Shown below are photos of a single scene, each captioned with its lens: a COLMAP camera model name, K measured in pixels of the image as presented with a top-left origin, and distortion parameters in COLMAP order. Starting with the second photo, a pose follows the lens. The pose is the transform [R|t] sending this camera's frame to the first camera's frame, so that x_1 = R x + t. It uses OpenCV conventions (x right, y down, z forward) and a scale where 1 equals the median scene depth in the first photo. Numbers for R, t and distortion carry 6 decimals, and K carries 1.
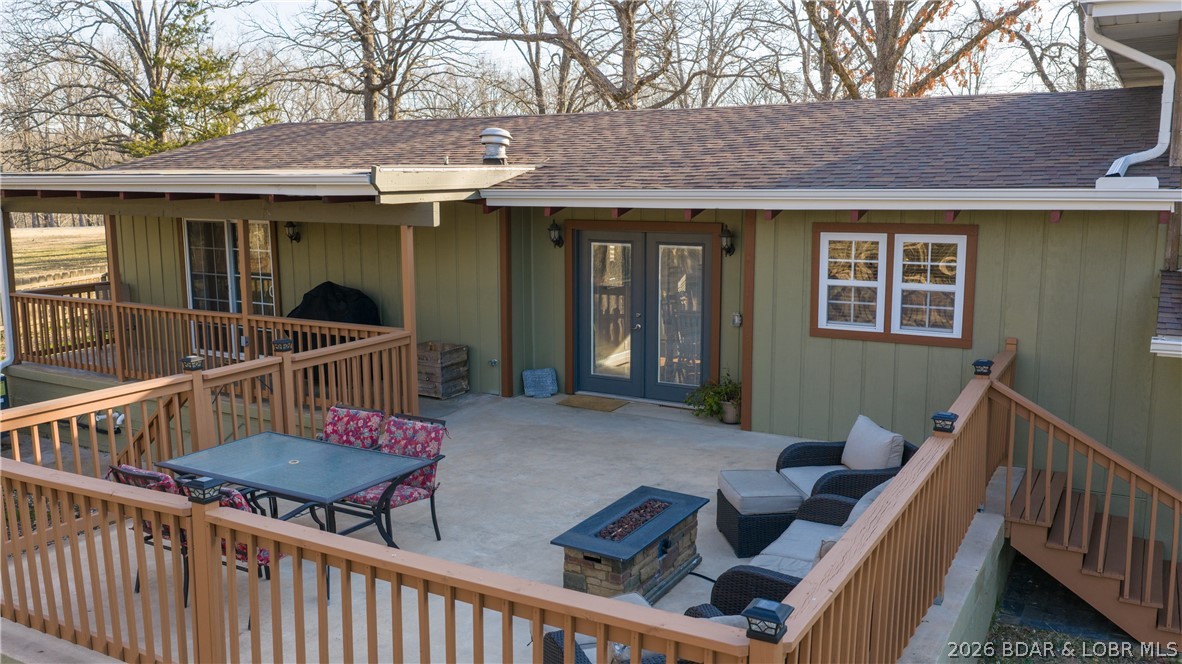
lens RADIAL K [[988.3, 0, 591.0], [0, 988.3, 332.0], [0, 0, 1]] dist [0.000732, 0.003595]
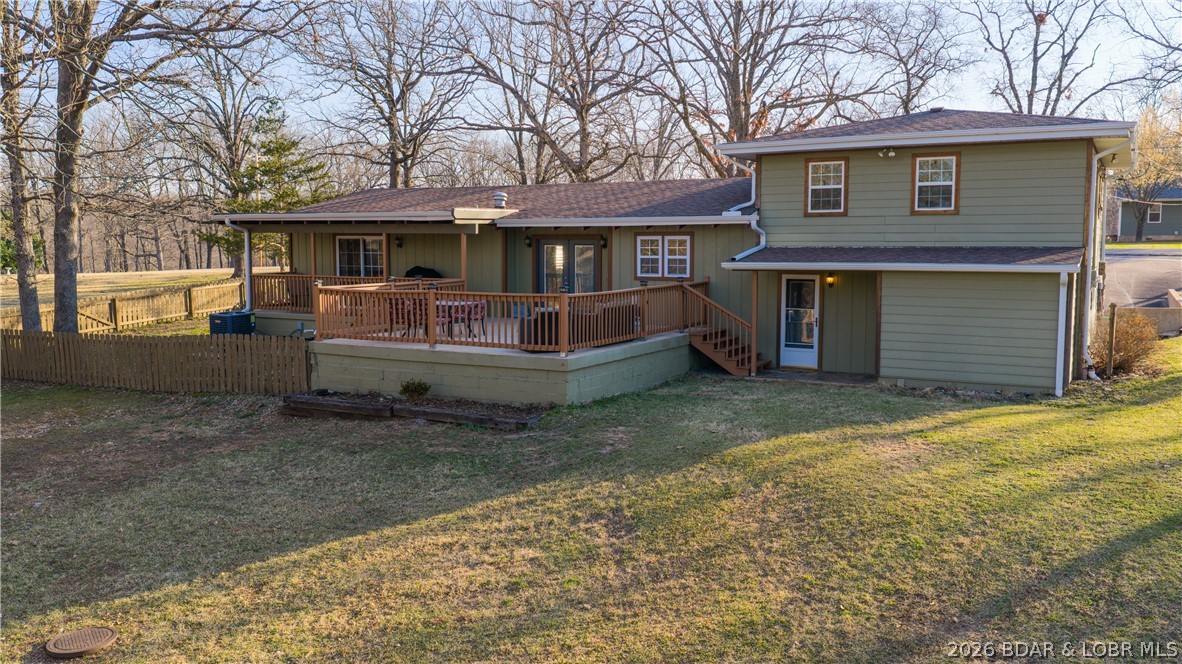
lens RADIAL K [[988.3, 0, 591.0], [0, 988.3, 332.0], [0, 0, 1]] dist [0.000732, 0.003595]
pose [[0.999834, 0.002297, 0.018092, 0.056580], [-0.001186, 0.998126, -0.061176, 0.206815], [-0.018199, 0.061144, 0.997963, -1.025869]]
